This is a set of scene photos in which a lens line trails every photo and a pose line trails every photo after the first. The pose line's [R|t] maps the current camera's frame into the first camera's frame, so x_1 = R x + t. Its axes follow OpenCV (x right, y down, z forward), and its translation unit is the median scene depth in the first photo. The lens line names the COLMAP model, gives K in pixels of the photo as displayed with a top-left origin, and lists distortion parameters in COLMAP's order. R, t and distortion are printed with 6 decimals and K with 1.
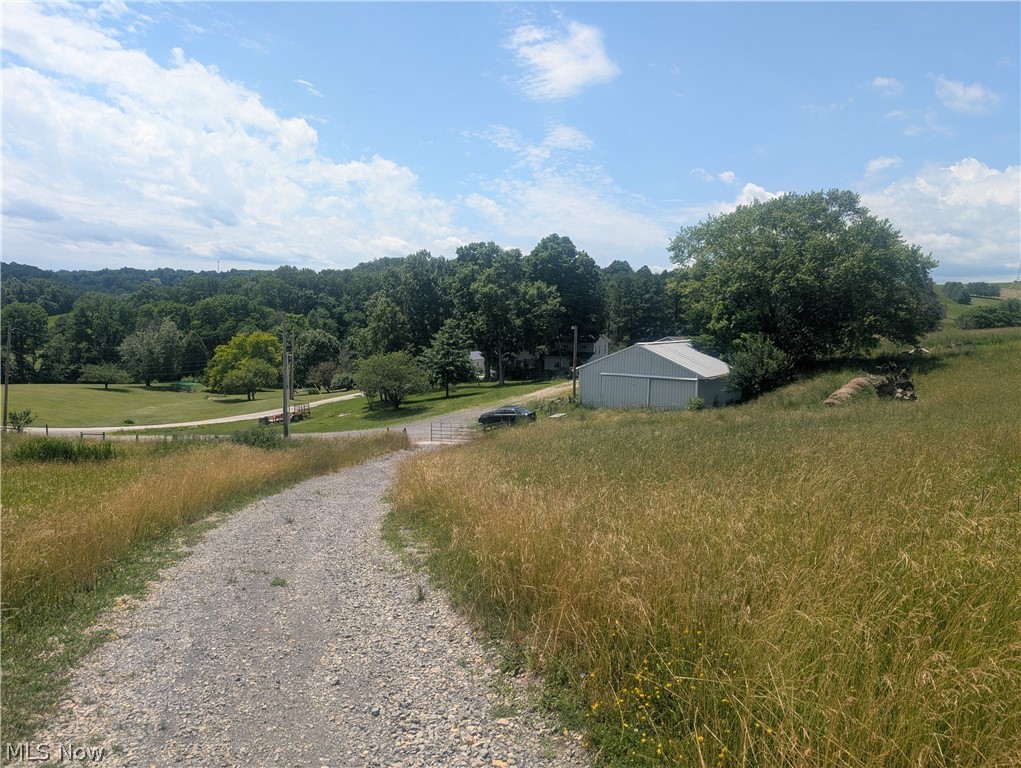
lens RADIAL K [[711.8, 0, 514.1], [0, 711.8, 375.5], [0, 0, 1]] dist [0.035751, -0.027542]
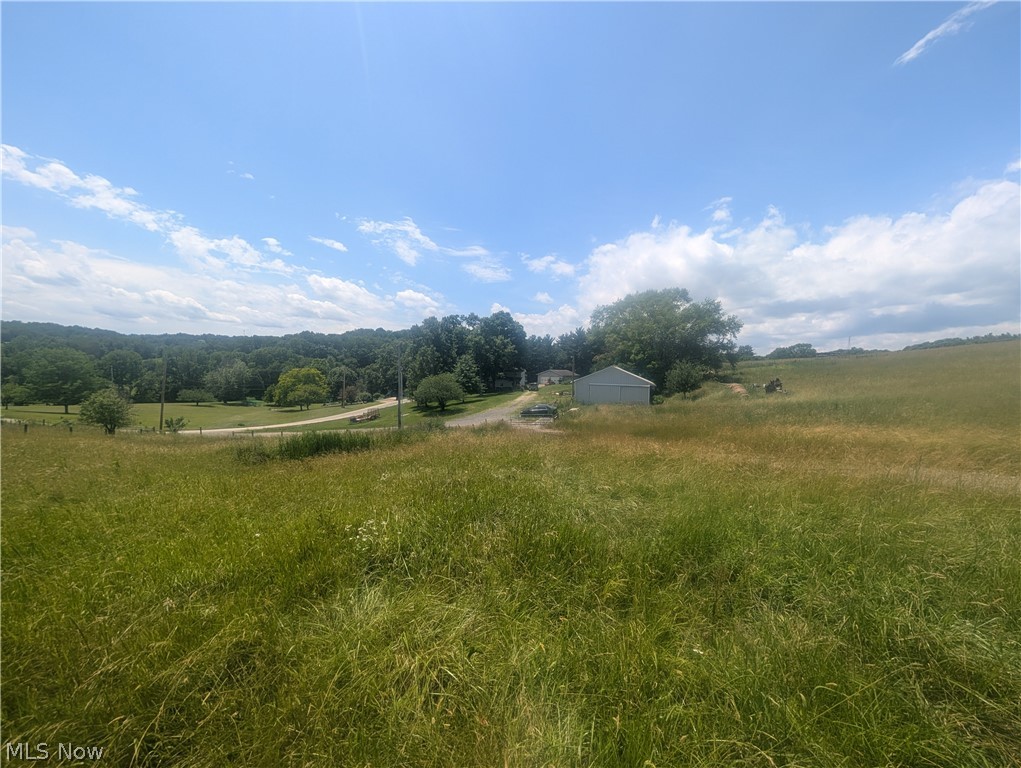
lens RADIAL K [[374.5, 0, 510.5], [0, 374.5, 384.0], [0, 0, 1]] dist [0.001875, 0.000137]
pose [[0.972398, -0.012035, 0.233017, -0.109579], [0.018916, 0.999448, -0.027317, 0.007465], [-0.232559, 0.030971, 0.972089, 0.072909]]
